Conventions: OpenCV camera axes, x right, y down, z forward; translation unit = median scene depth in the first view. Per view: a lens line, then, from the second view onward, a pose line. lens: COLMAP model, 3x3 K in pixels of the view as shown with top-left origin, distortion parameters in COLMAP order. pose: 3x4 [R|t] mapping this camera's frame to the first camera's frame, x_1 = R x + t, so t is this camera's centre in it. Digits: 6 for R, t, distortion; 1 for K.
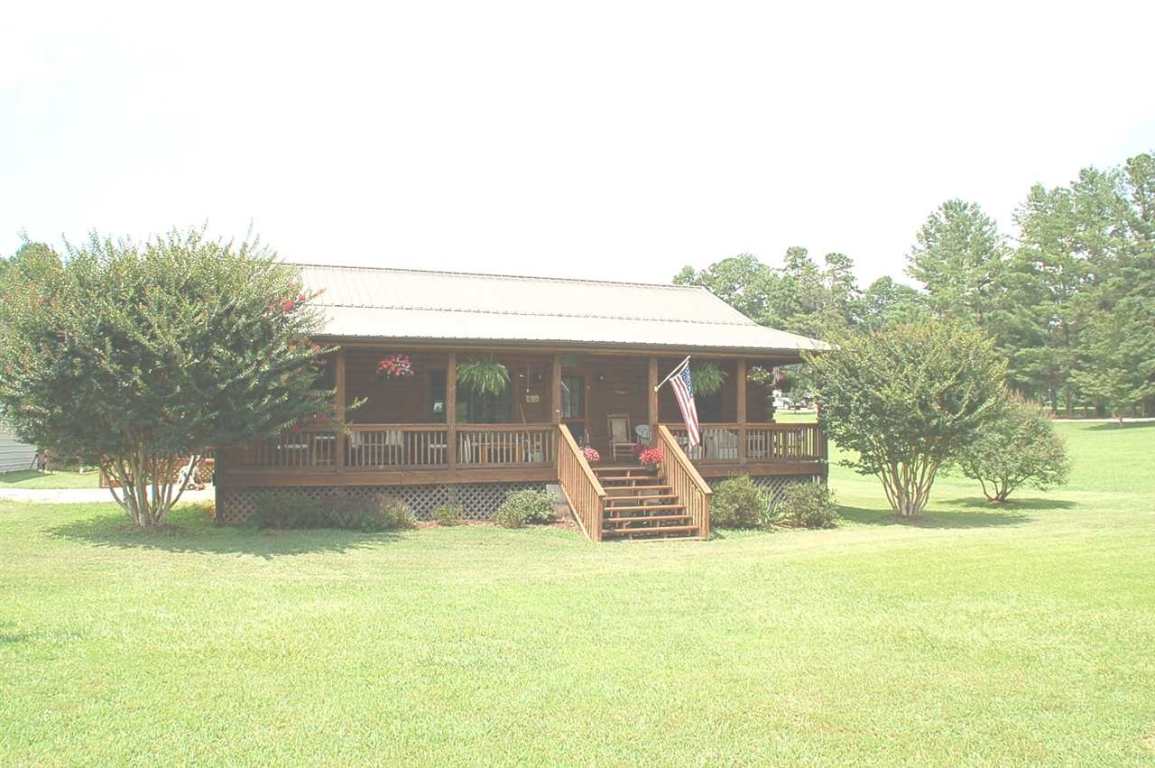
lens RADIAL K [[922.1, 0, 561.9], [0, 922.1, 386.3], [0, 0, 1]] dist [-0.177272, 0.124258]
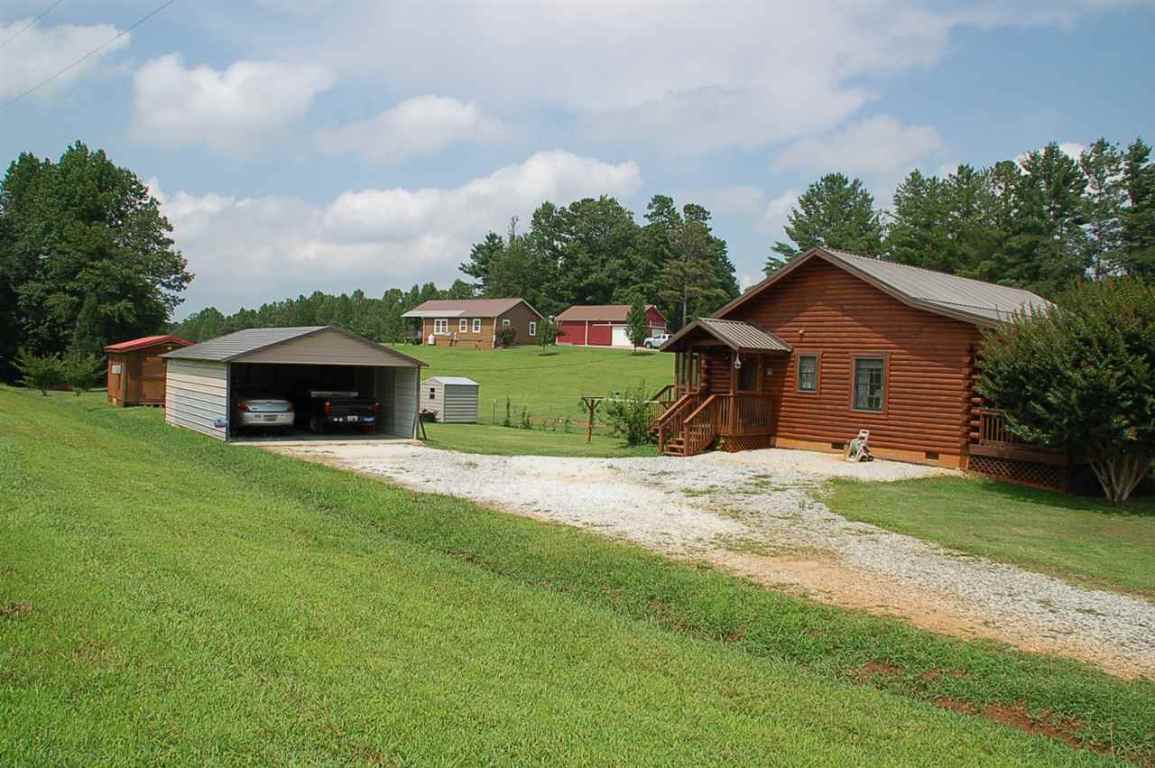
lens RADIAL K [[922.1, 0, 561.9], [0, 922.1, 386.3], [0, 0, 1]] dist [-0.177272, 0.124258]
pose [[0.928953, 0.024805, 0.369366, -1.209363], [-0.057275, 0.995369, 0.077201, -0.039109], [-0.365741, -0.092872, 0.926072, 0.180379]]
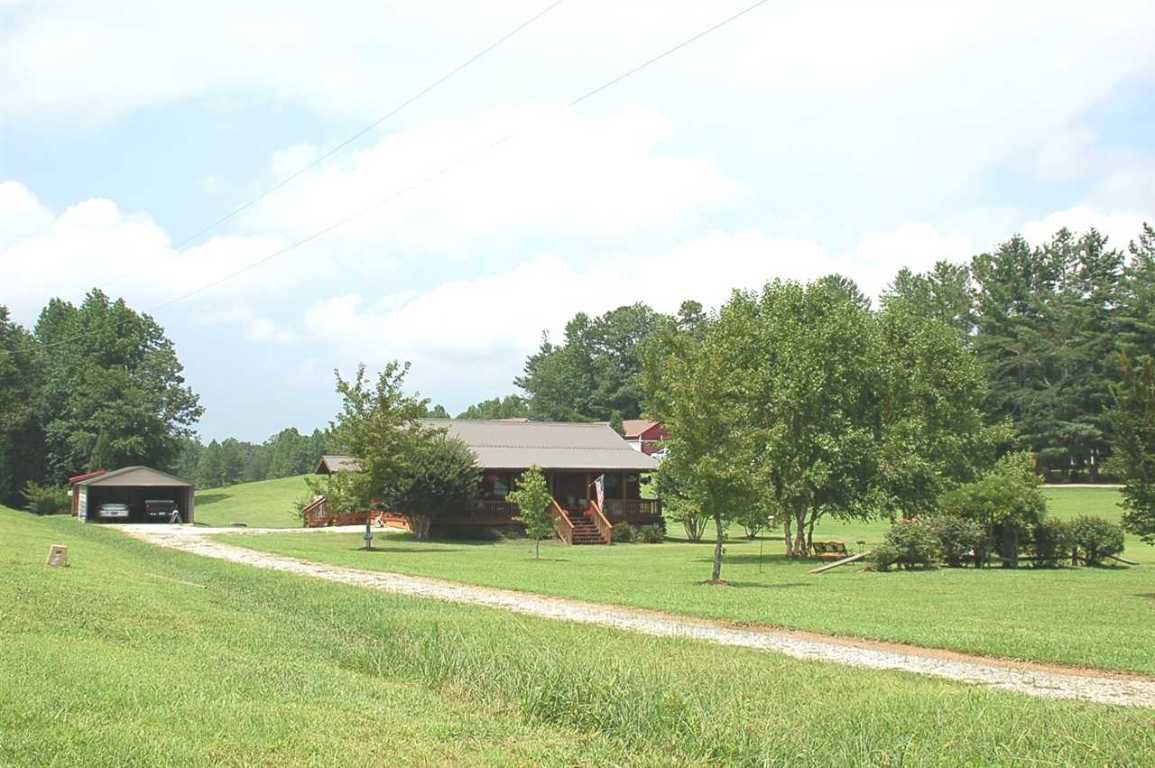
lens RADIAL K [[1377.1, 0, 577.5], [0, 1377.1, 384.0], [0, 0, 1]] dist [-0.021868, 0.286075]
pose [[0.988922, 0.019744, 0.147119, -0.438481], [-0.018010, 0.999752, -0.013109, -0.202726], [-0.147341, 0.010315, 0.989032, -2.423327]]
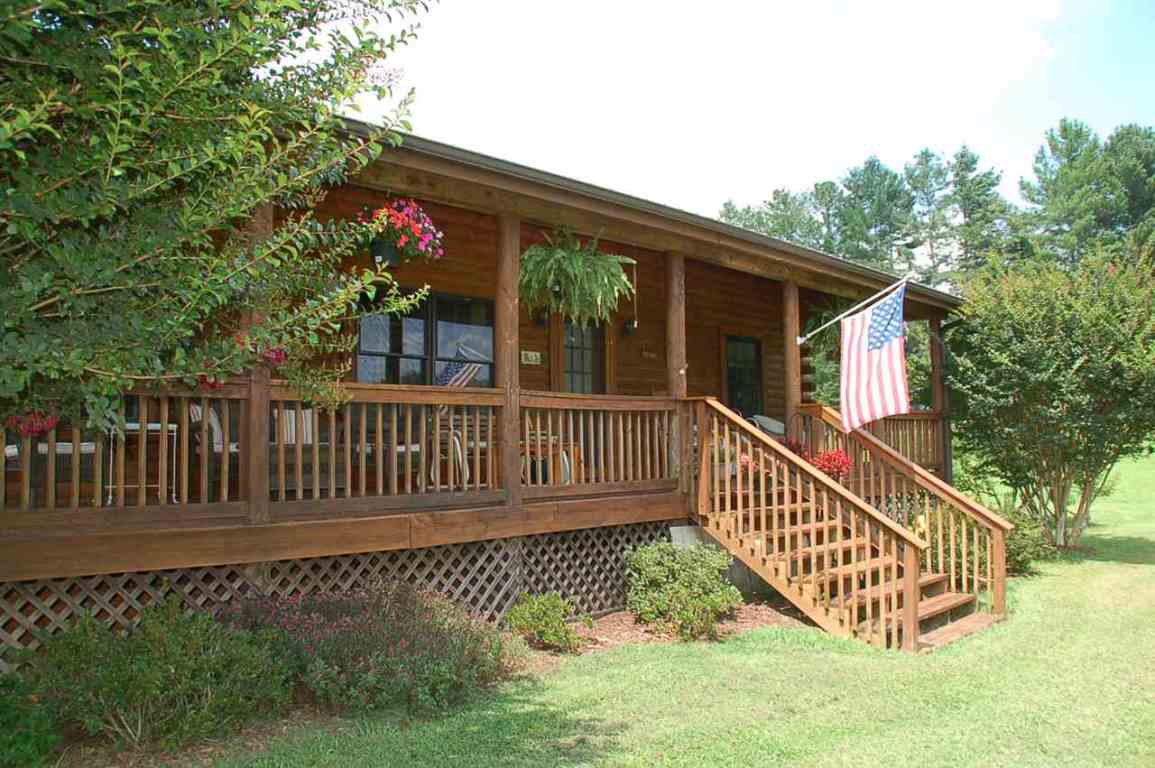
lens RADIAL K [[887.1, 0, 577.5], [0, 887.1, 384.0], [0, 0, 1]] dist [-0.137763, 0.075148]
pose [[0.892291, 0.027227, 0.450639, -0.268329], [-0.017383, 0.999512, -0.025970, 0.047312], [-0.451126, 0.015339, 0.892329, 0.628984]]
